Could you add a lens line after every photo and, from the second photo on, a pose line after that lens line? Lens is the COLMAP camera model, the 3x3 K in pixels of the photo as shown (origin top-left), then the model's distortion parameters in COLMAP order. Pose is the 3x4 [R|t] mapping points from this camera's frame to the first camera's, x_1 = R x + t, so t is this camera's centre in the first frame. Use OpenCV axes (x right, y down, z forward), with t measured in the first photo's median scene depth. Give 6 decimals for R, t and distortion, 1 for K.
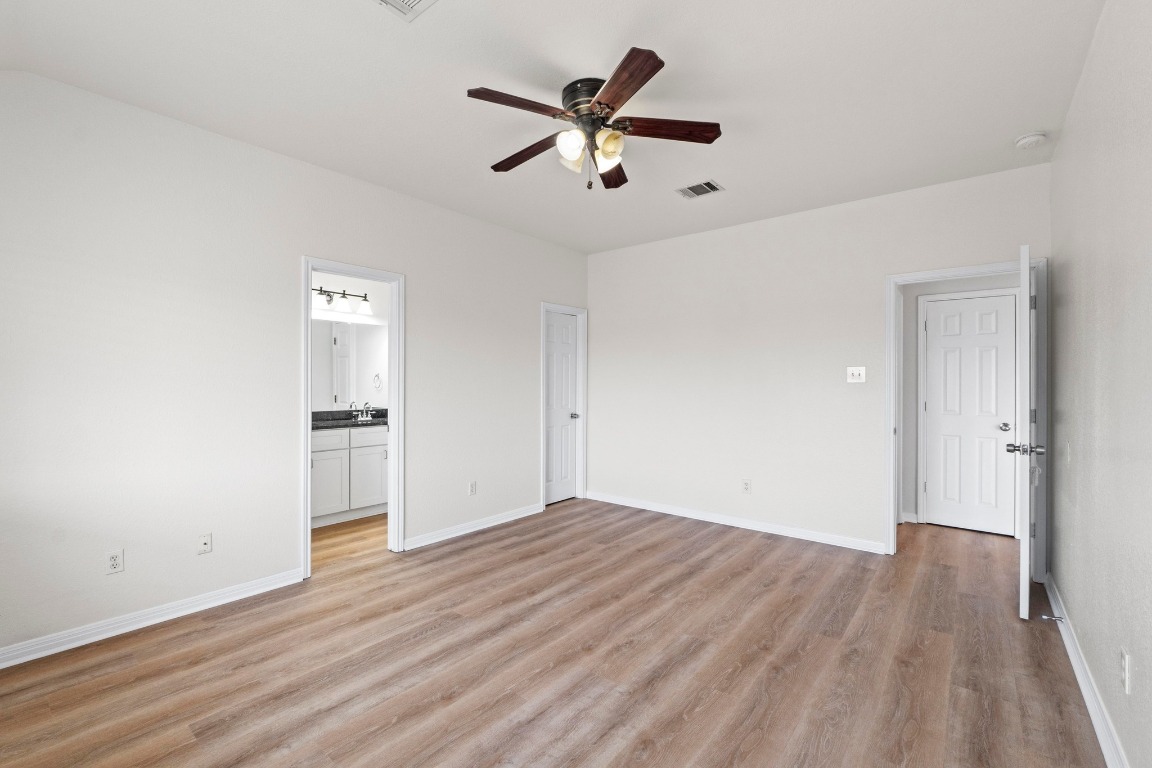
lens RADIAL K [[492.7, 0, 570.7], [0, 492.7, 377.6], [0, 0, 1]] dist [-0.000677, -0.000078]
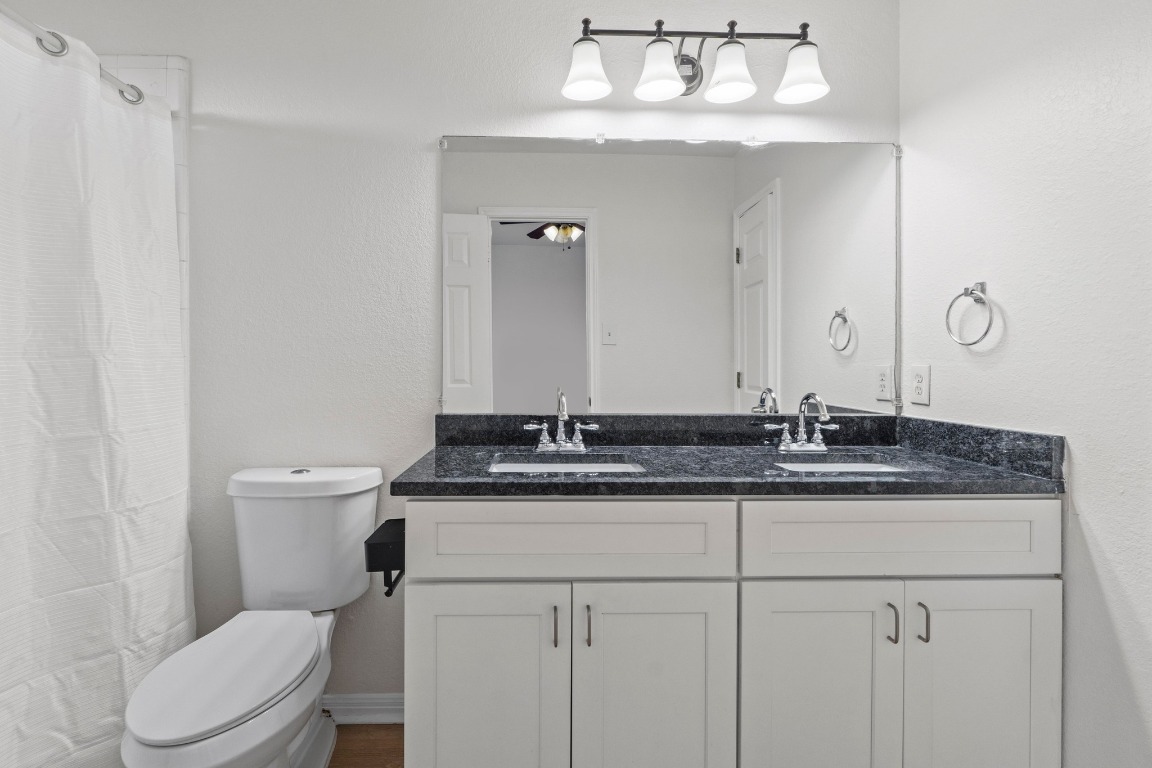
lens RADIAL K [[497.7, 0, 570.0], [0, 497.7, 365.2], [0, 0, 1]] dist [-0.000602, -0.000088]
pose [[0.667521, 0.001240, -0.744590, -0.428791], [0.005908, 0.999958, 0.006962, 0.045635], [0.744568, -0.009046, 0.667485, 1.034430]]
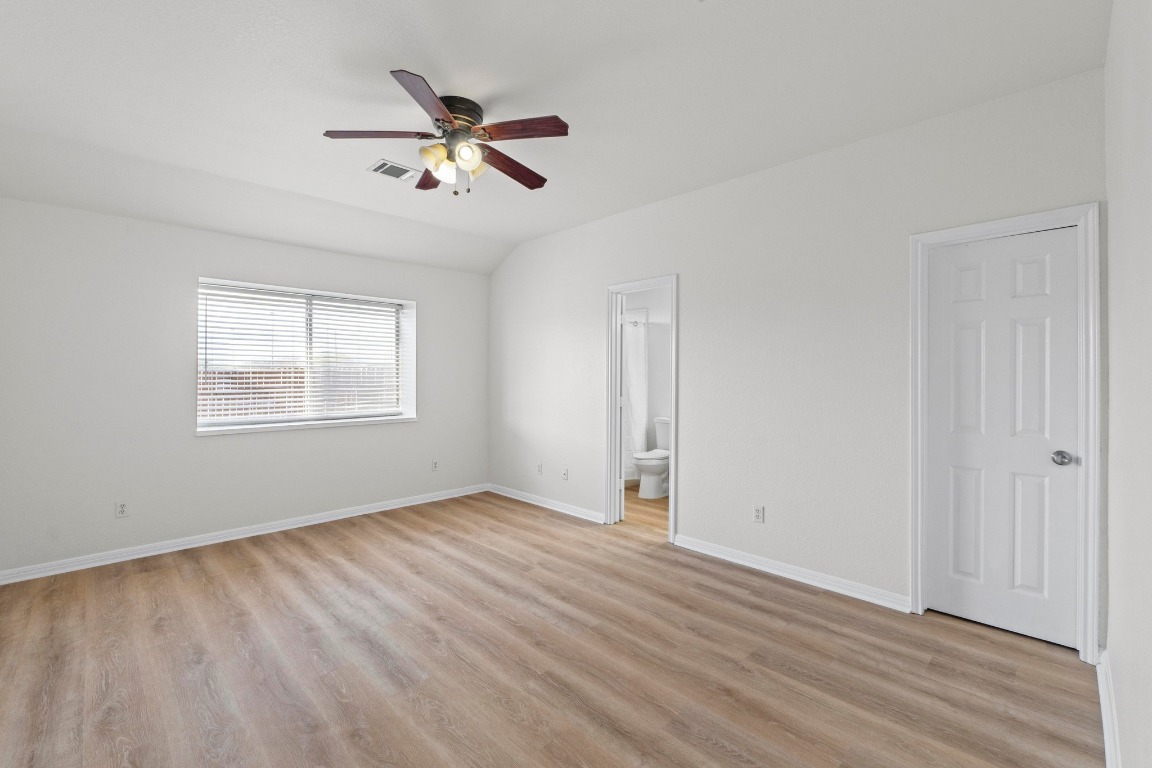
lens RADIAL K [[492.7, 0, 570.7], [0, 492.7, 377.6], [0, 0, 1]] dist [-0.000677, -0.000078]
pose [[-0.109255, -0.003714, -0.994007, 0.783456], [0.007022, 0.999965, -0.004508, 0.009286], [0.993989, -0.007472, -0.109225, 1.000612]]
